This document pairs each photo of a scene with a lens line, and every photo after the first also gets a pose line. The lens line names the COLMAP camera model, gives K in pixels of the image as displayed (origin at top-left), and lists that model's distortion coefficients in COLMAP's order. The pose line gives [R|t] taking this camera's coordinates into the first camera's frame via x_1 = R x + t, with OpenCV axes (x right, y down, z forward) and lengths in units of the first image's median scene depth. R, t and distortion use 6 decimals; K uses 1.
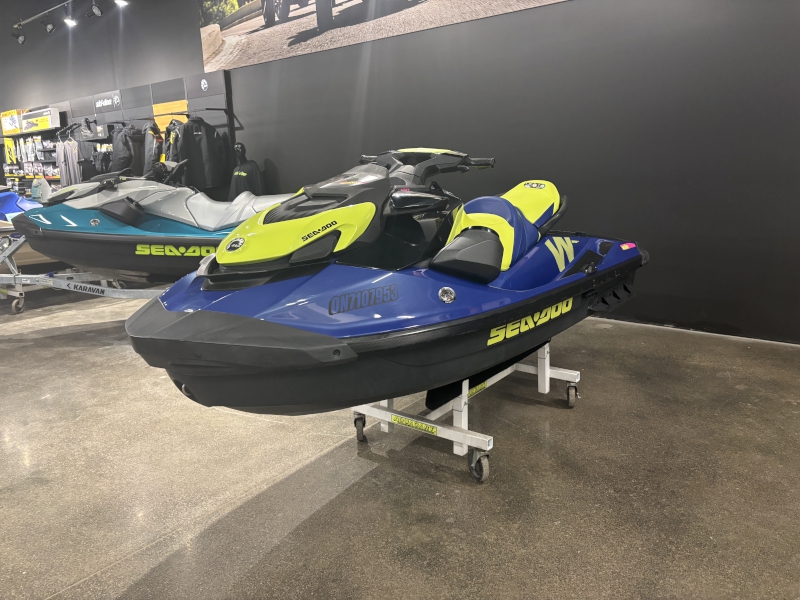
lens RADIAL K [[601.1, 0, 400.0], [0, 601.1, 300.0], [0, 0, 1]] dist [0.107690, -0.137470]
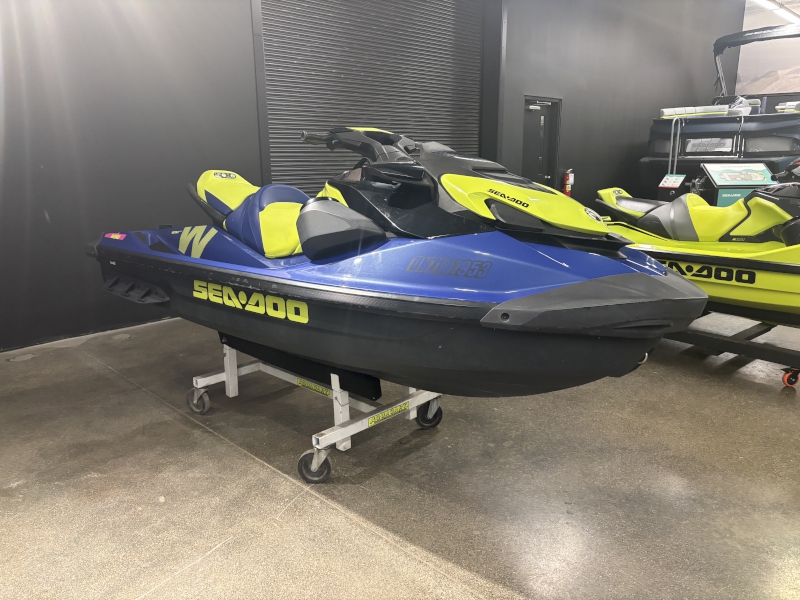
lens RADIAL K [[601.1, 0, 400.0], [0, 601.1, 300.0], [0, 0, 1]] dist [0.107690, -0.137470]
pose [[0.121530, -0.203820, 0.971436, -0.840117], [0.224481, 0.958977, 0.173123, -0.127767], [-0.966870, 0.197029, 0.162299, 0.748443]]
